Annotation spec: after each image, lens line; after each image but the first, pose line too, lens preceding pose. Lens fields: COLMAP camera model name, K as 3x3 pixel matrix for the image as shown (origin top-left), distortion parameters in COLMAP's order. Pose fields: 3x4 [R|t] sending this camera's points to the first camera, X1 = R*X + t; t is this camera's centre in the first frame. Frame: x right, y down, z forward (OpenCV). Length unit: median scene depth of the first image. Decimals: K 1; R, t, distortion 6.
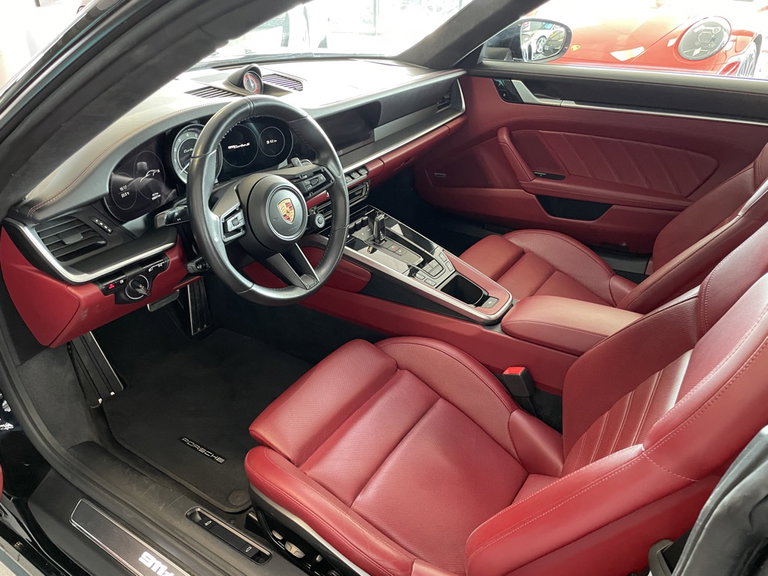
lens RADIAL K [[580.0, 0, 384.0], [0, 580.0, 288.0], [0, 0, 1]] dist [0.087887, -0.118869]
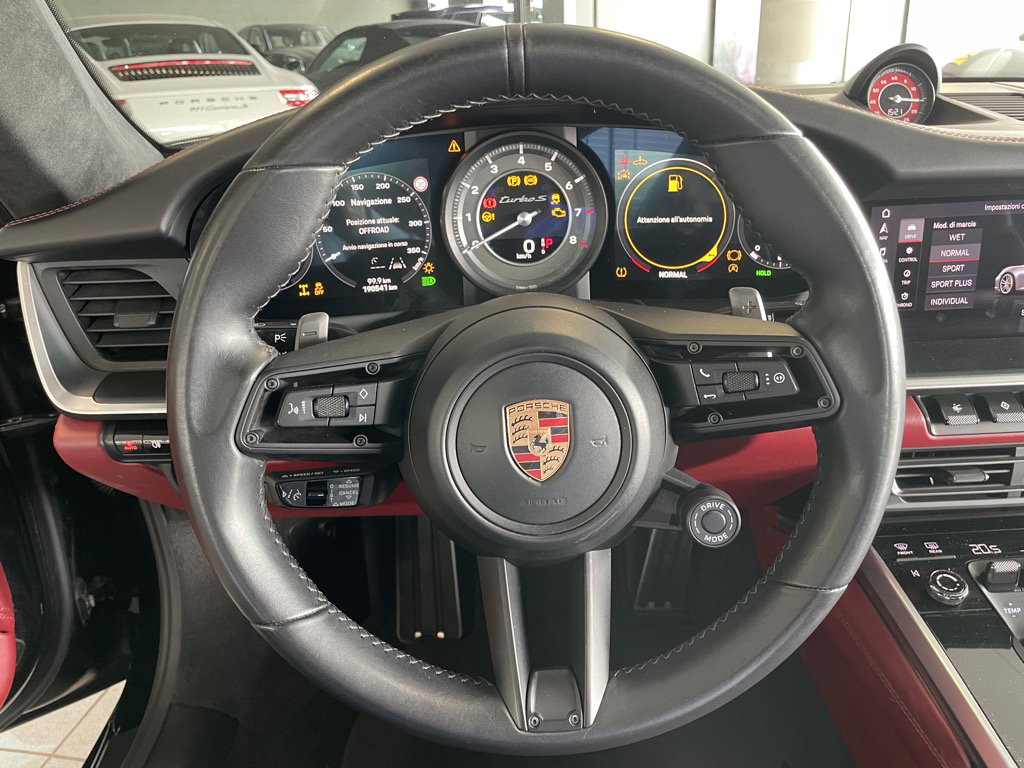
lens RADIAL K [[873.7, 0, 512.0], [0, 873.7, 384.0], [0, 0, 1]] dist [0.004420, 0.002170]
pose [[0.600534, 0.326695, -0.729815, 0.118407], [-0.394716, 0.914887, 0.084745, -0.177201], [0.695383, 0.237178, 0.678372, 0.661076]]
